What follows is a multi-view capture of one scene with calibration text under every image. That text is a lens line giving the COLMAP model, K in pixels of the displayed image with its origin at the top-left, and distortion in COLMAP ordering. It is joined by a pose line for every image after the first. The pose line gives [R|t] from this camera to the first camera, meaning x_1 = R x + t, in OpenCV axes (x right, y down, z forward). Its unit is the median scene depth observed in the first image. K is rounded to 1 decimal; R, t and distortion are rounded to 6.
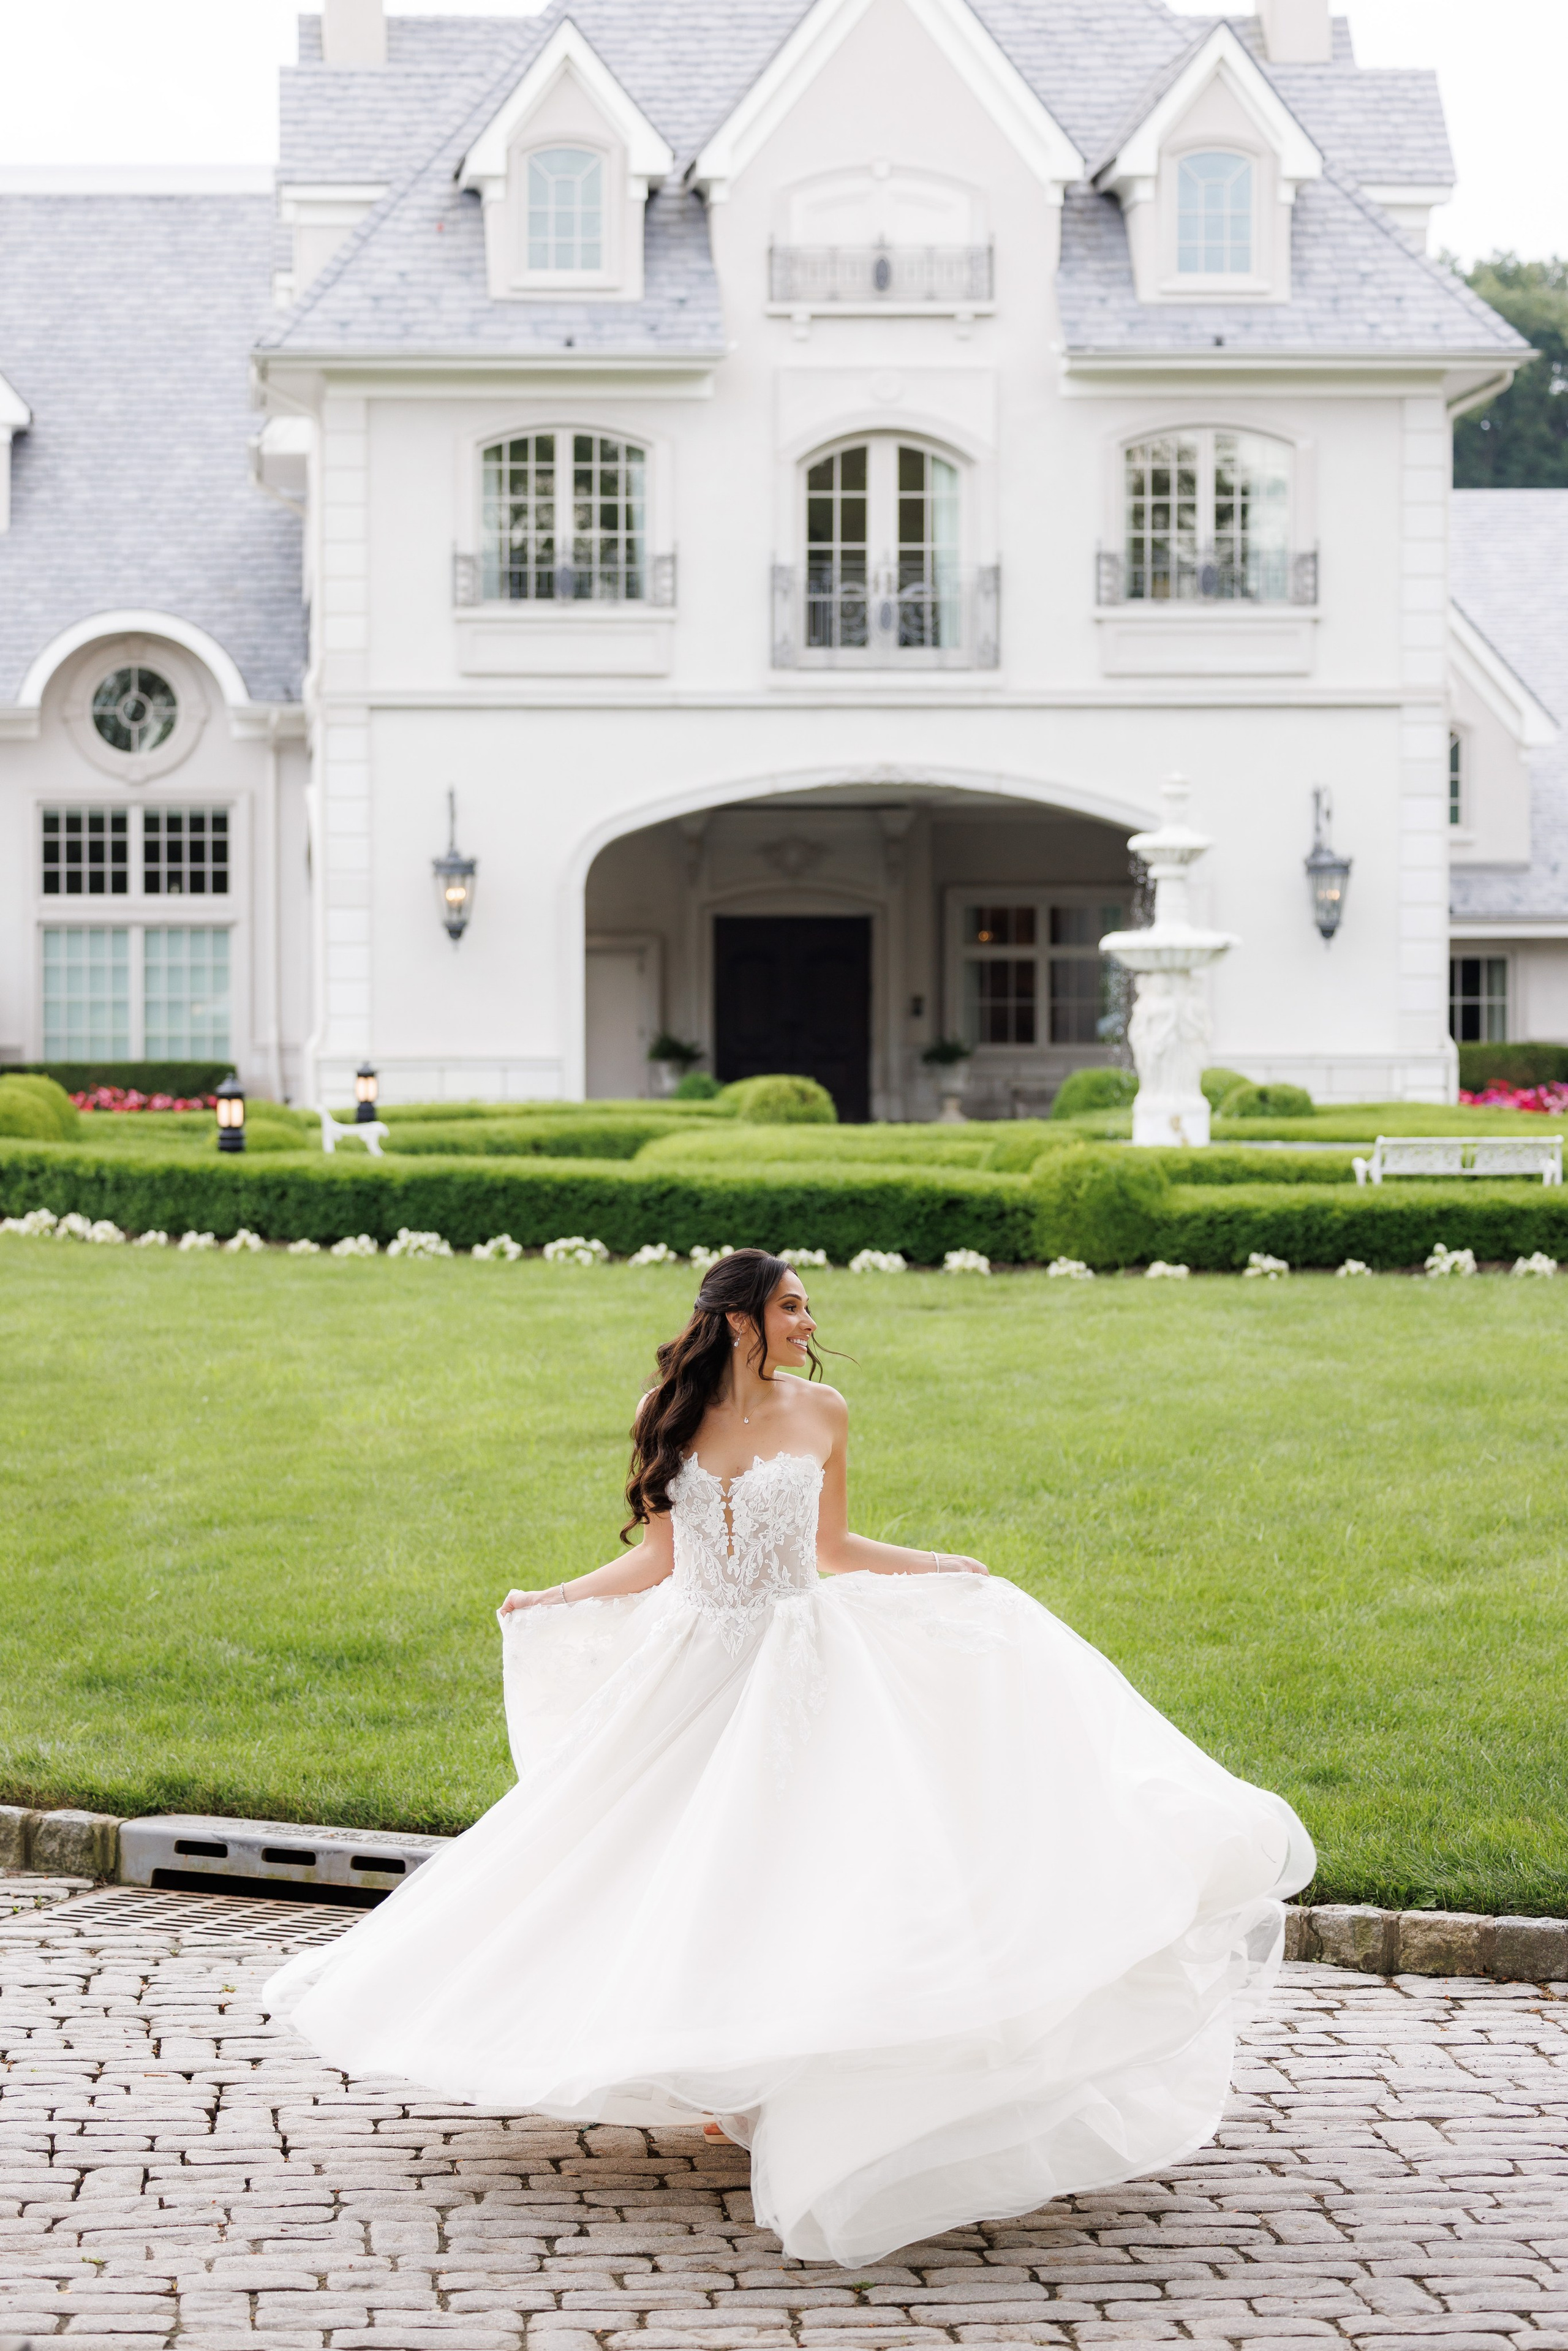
lens RADIAL K [[5493.9, 0, 324.6], [0, 5493.9, 1180.6], [0, 0, 1]] dist [0.034479, 0.059136]
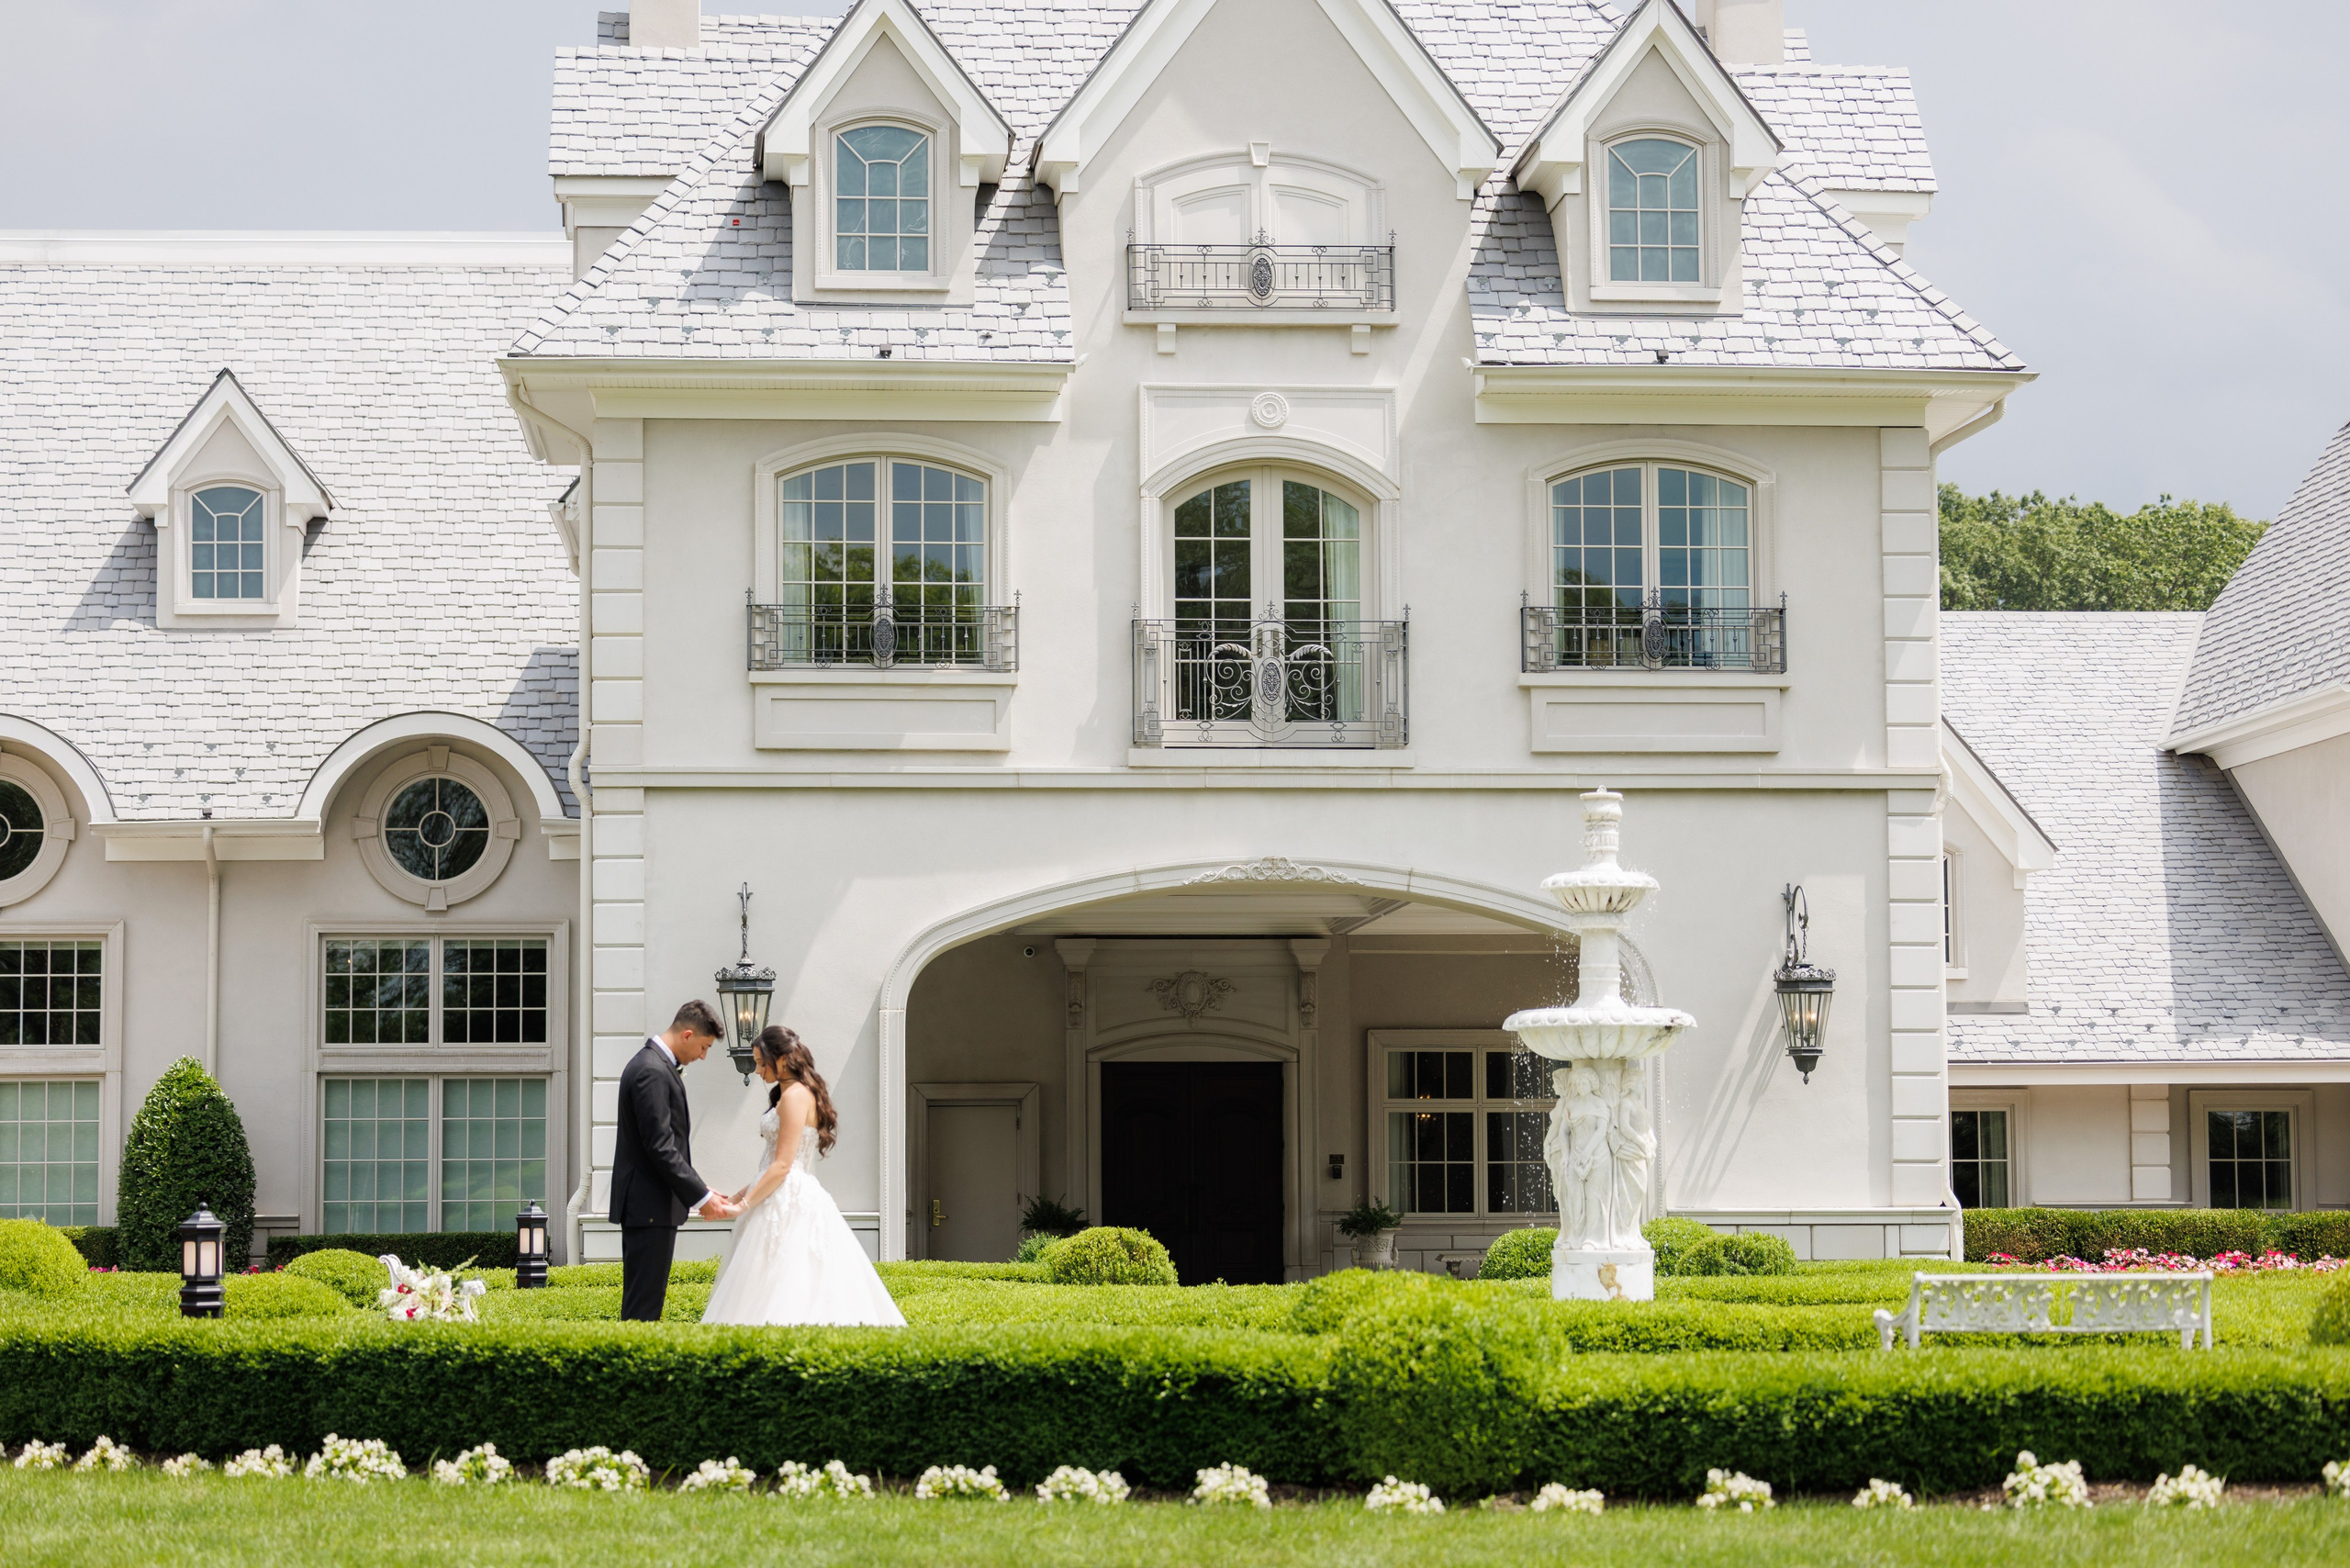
lens RADIAL K [[4887.4, 0, 1167.3], [0, 4887.4, 745.9], [0, 0, 1]] dist [0.028737, 0.072819]
pose [[0.998571, 0.002321, 0.053391, 0.047142], [0.004616, 0.991578, -0.129430, 0.002365], [-0.053242, 0.129492, 0.990150, 0.271539]]
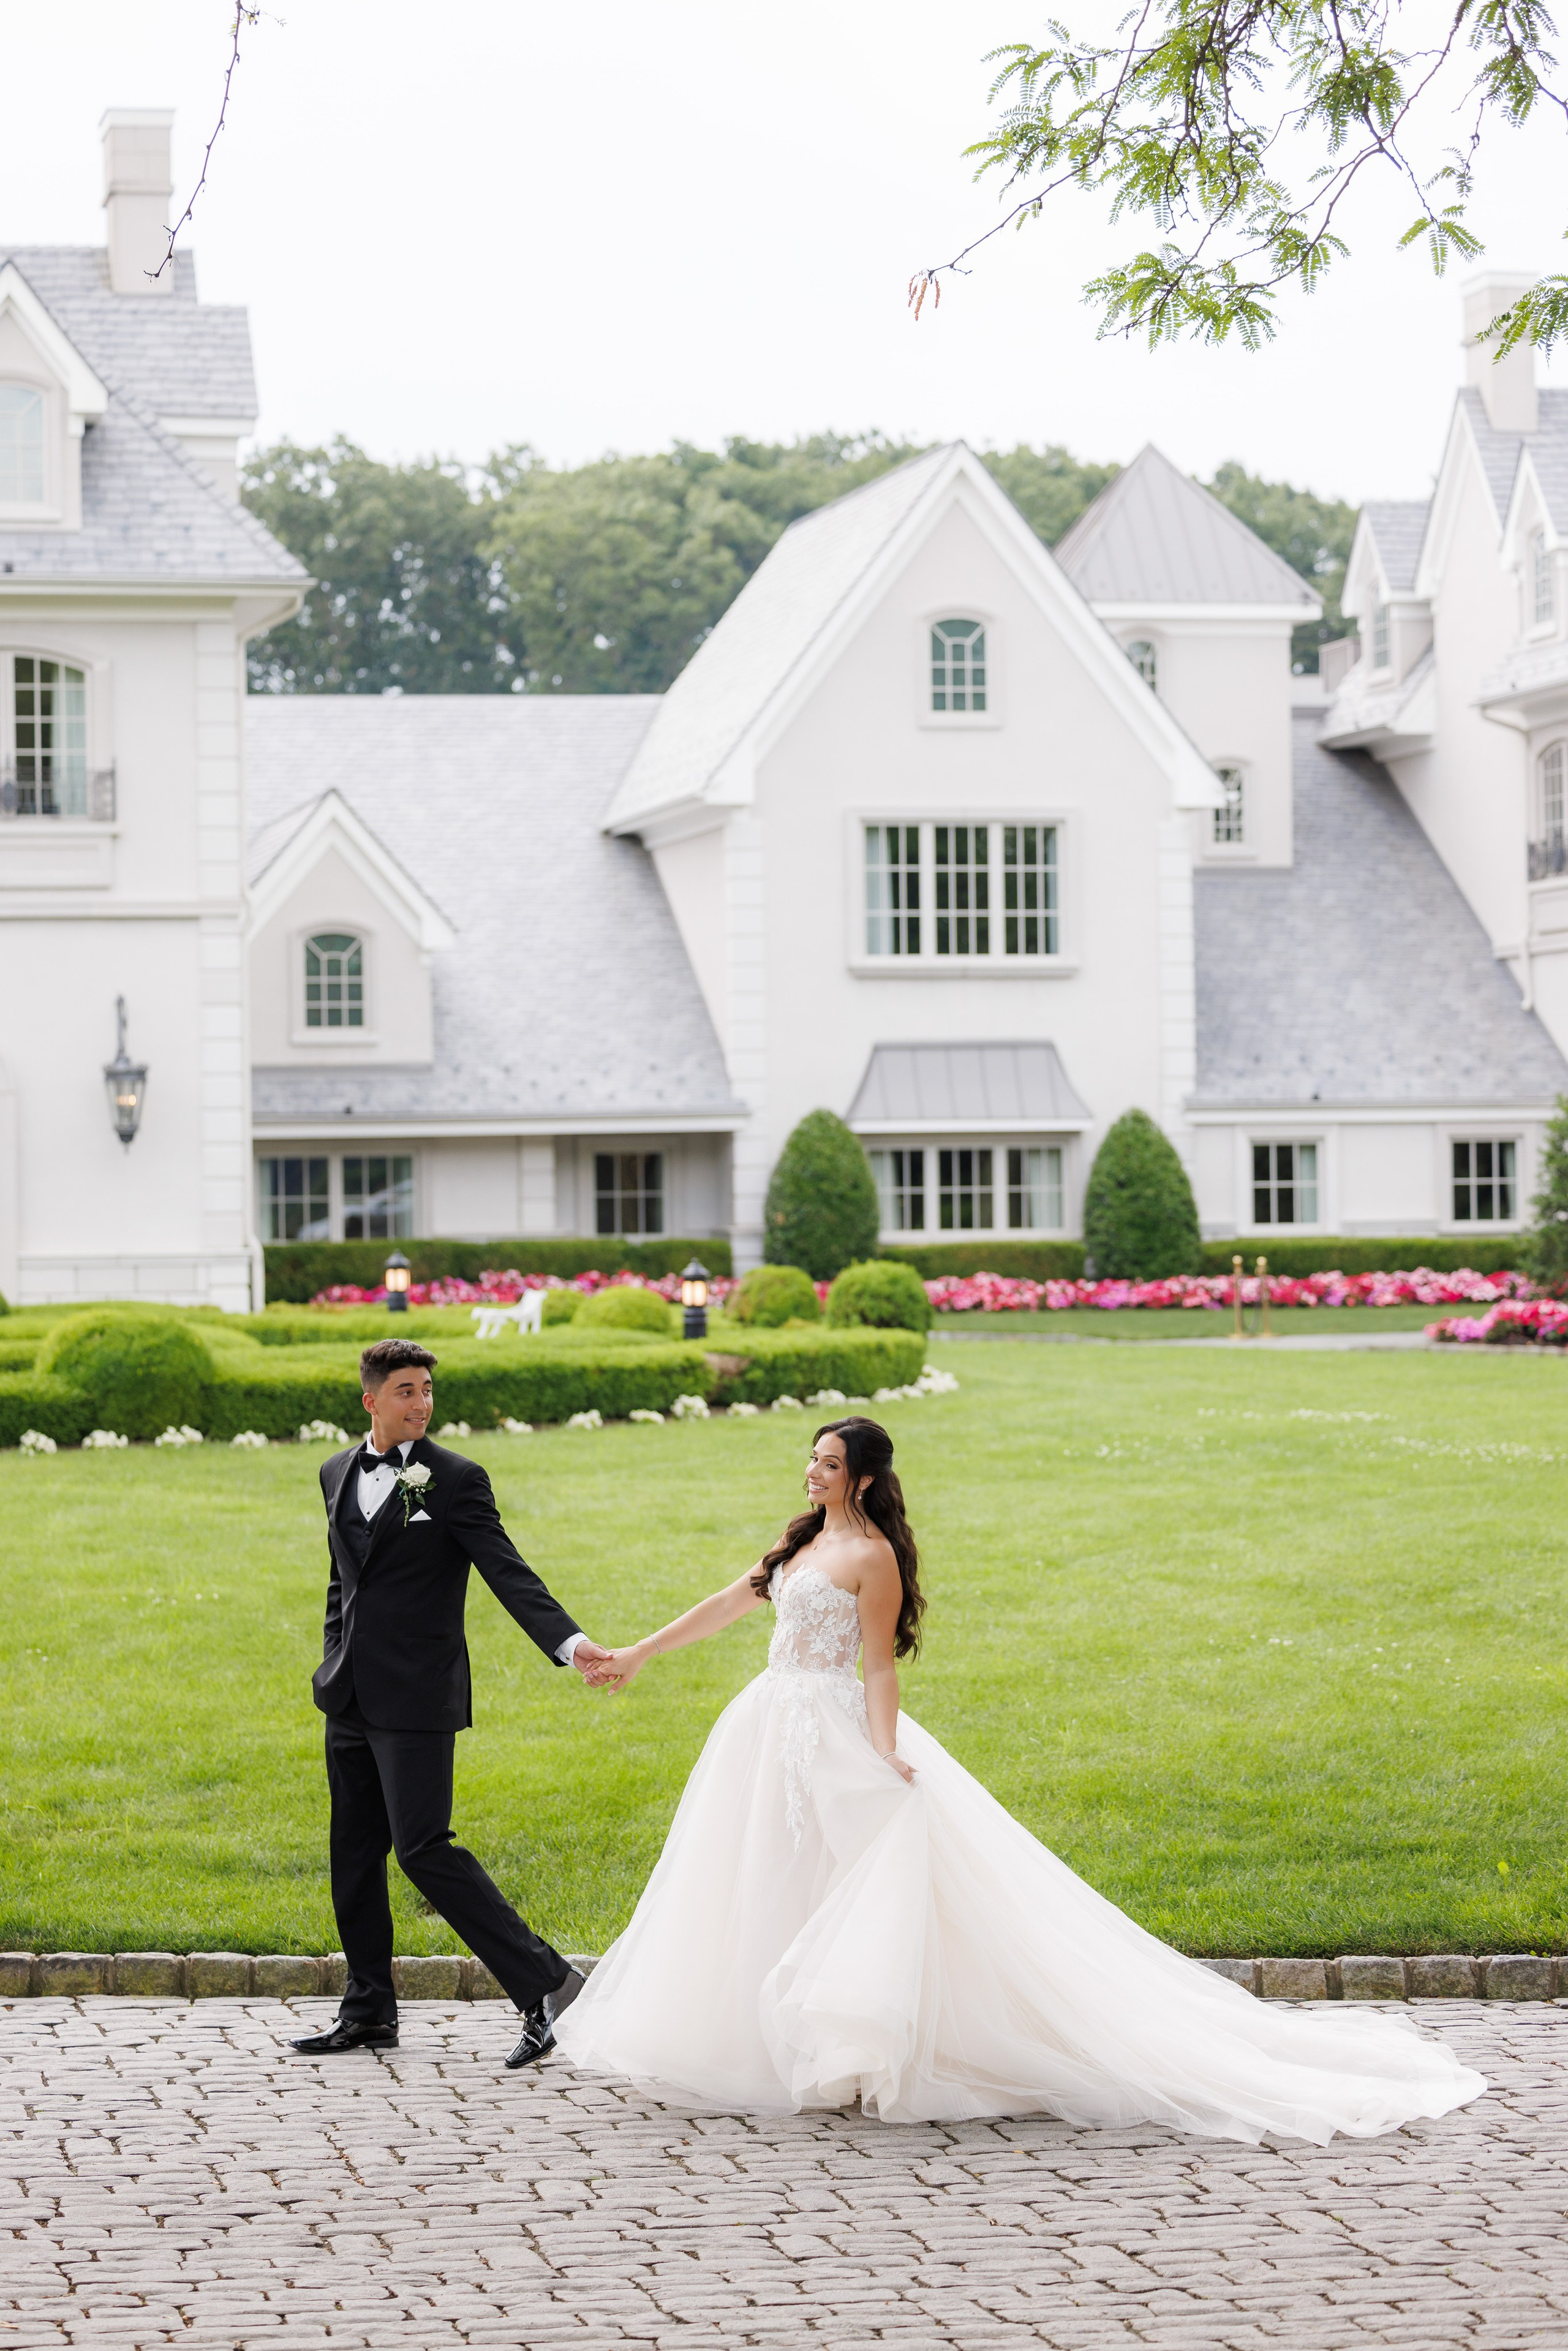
lens RADIAL K [[5962.9, 0, 784.0], [0, 5962.9, 1175.5], [0, 0, 1]] dist [0.046025, -1.235514]
pose [[0.986149, -0.009814, 0.165570, 0.118242], [0.015621, 0.999306, -0.033807, 0.002011], [-0.165123, 0.035925, 0.985618, -0.125207]]
